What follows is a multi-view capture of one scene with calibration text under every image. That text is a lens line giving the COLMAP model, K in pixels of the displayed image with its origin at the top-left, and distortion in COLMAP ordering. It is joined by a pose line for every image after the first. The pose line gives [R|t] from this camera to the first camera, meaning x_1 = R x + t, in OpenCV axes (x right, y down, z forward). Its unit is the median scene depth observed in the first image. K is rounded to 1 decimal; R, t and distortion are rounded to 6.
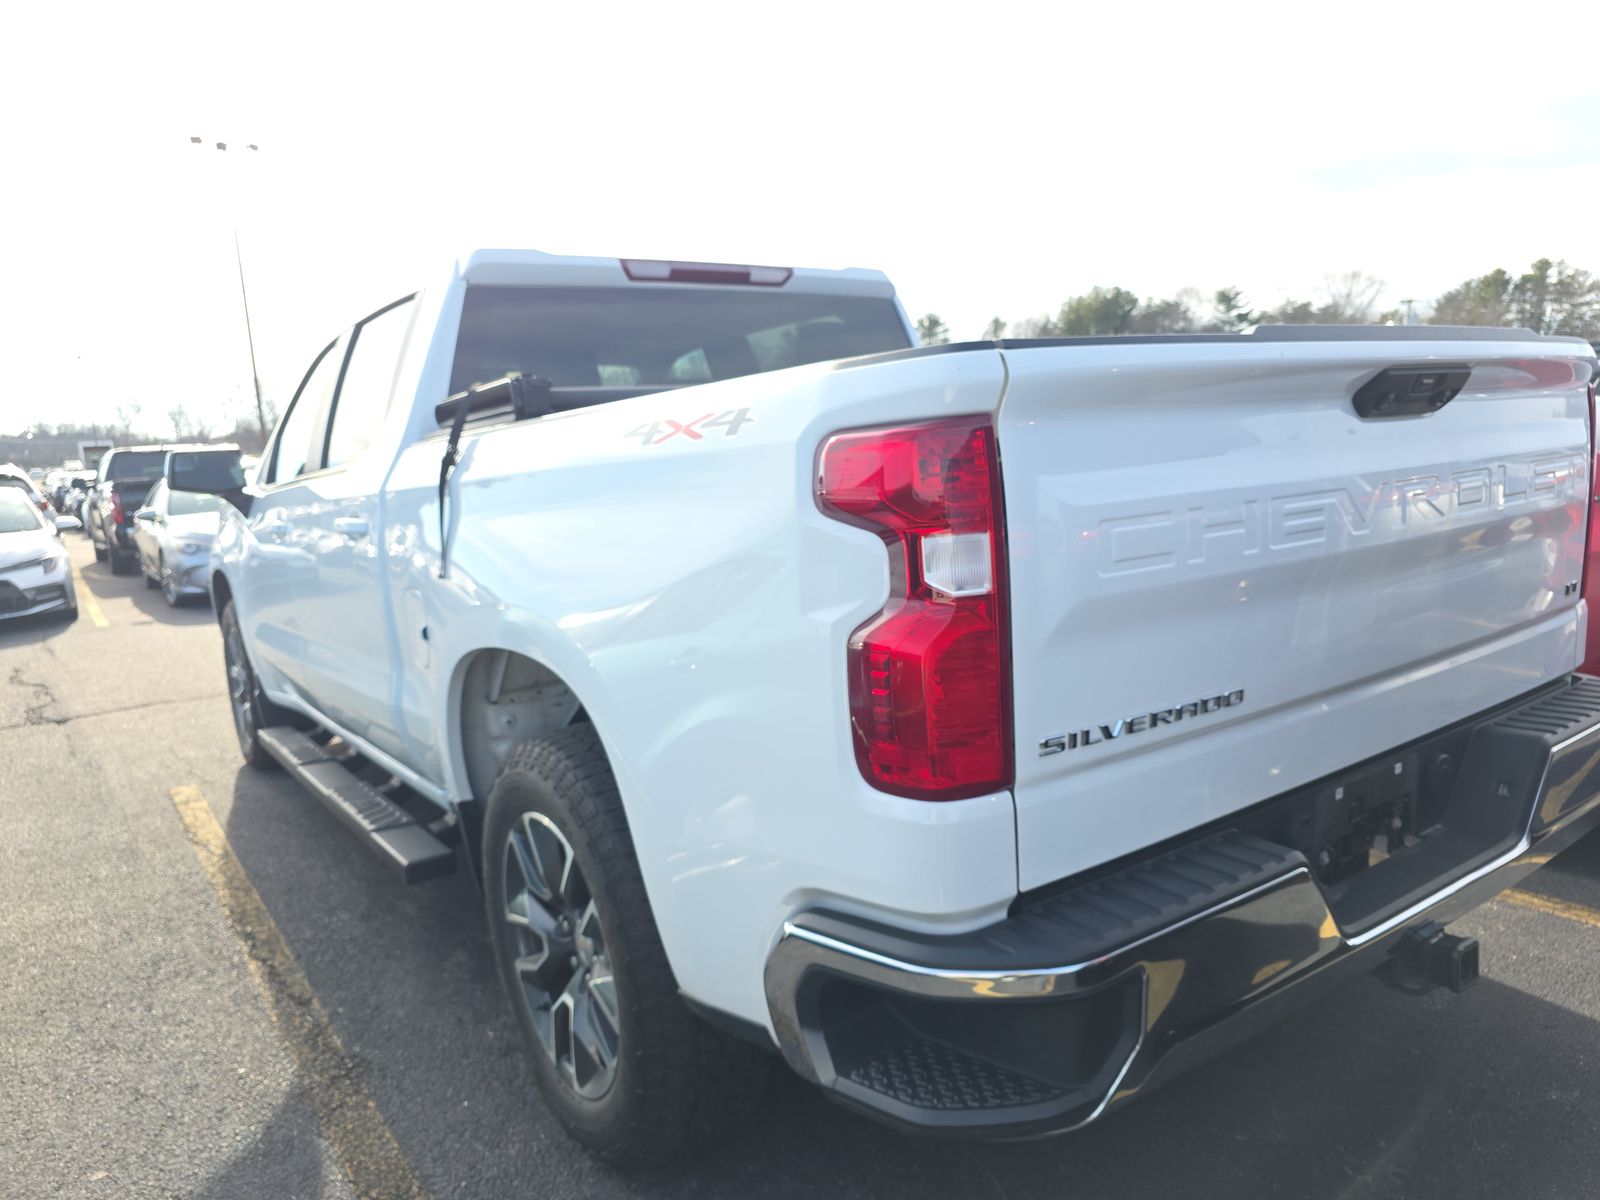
lens RADIAL K [[1088.5, 0, 796.9], [0, 1088.5, 564.0], [0, 0, 1]] dist [0.040822, -0.016061]
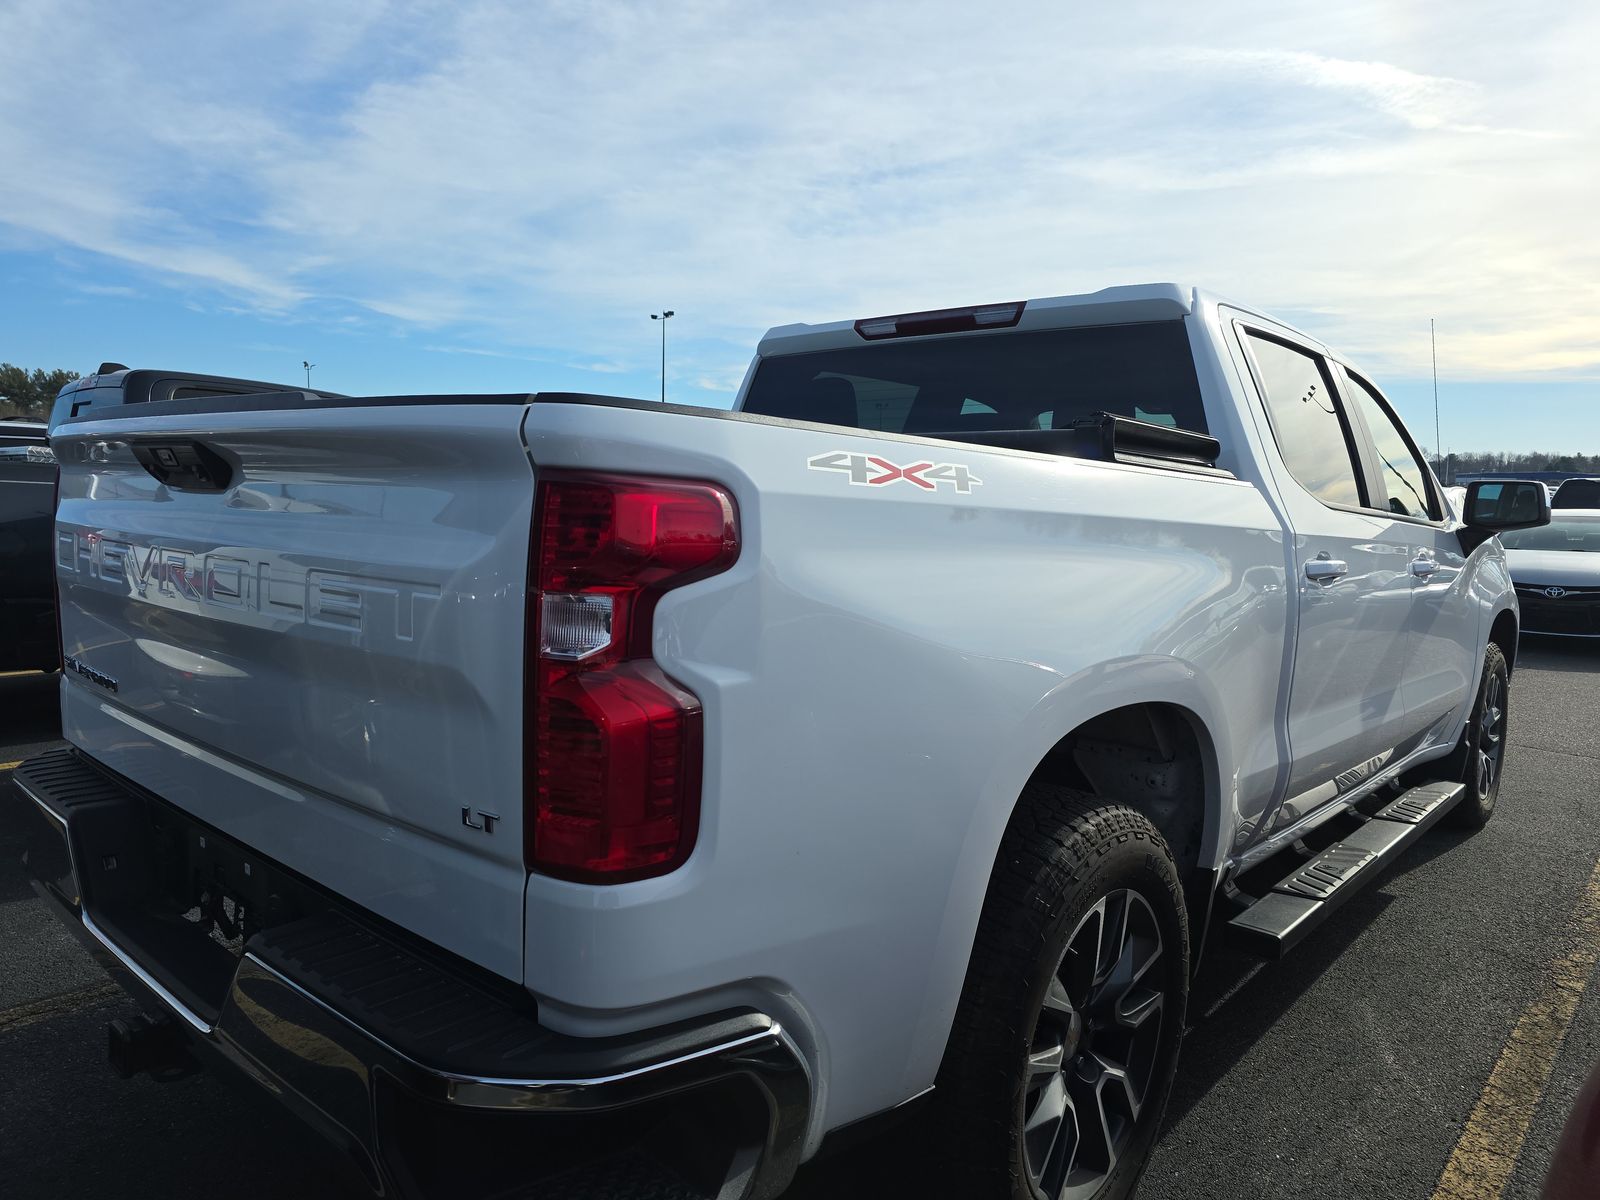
lens RADIAL K [[1088.5, 0, 796.9], [0, 1088.5, 564.0], [0, 0, 1]] dist [0.040822, -0.016061]
pose [[0.259972, 0.113156, -0.958963, 0.853331], [-0.154251, 0.985224, 0.074438, -0.116795], [0.953216, 0.128570, 0.273585, 0.683079]]
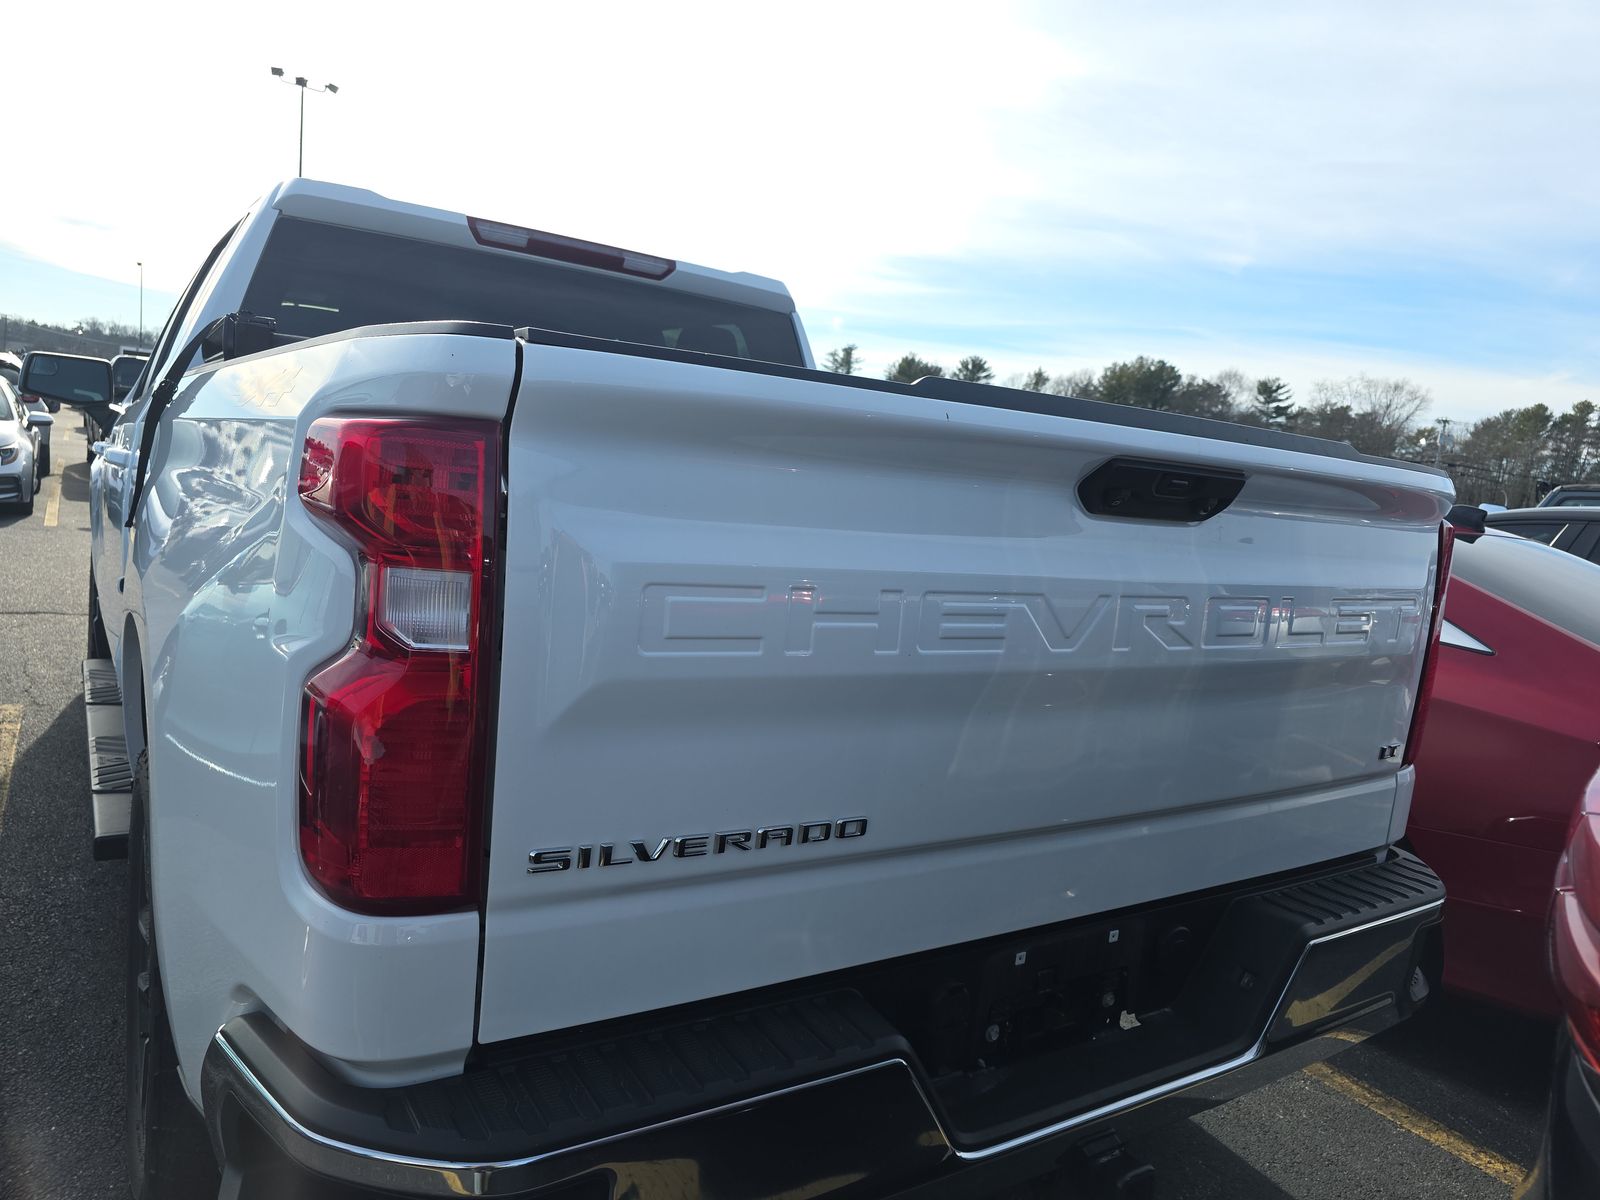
lens RADIAL K [[1063.1, 0, 823.5], [0, 1063.1, 546.0], [0, 0, 1]] dist [0.037637, -0.002751]
pose [[0.986357, 0.163859, -0.015828, 0.189790], [-0.164267, 0.985980, -0.029339, -0.029612], [0.010798, 0.031539, 0.999444, 0.113446]]
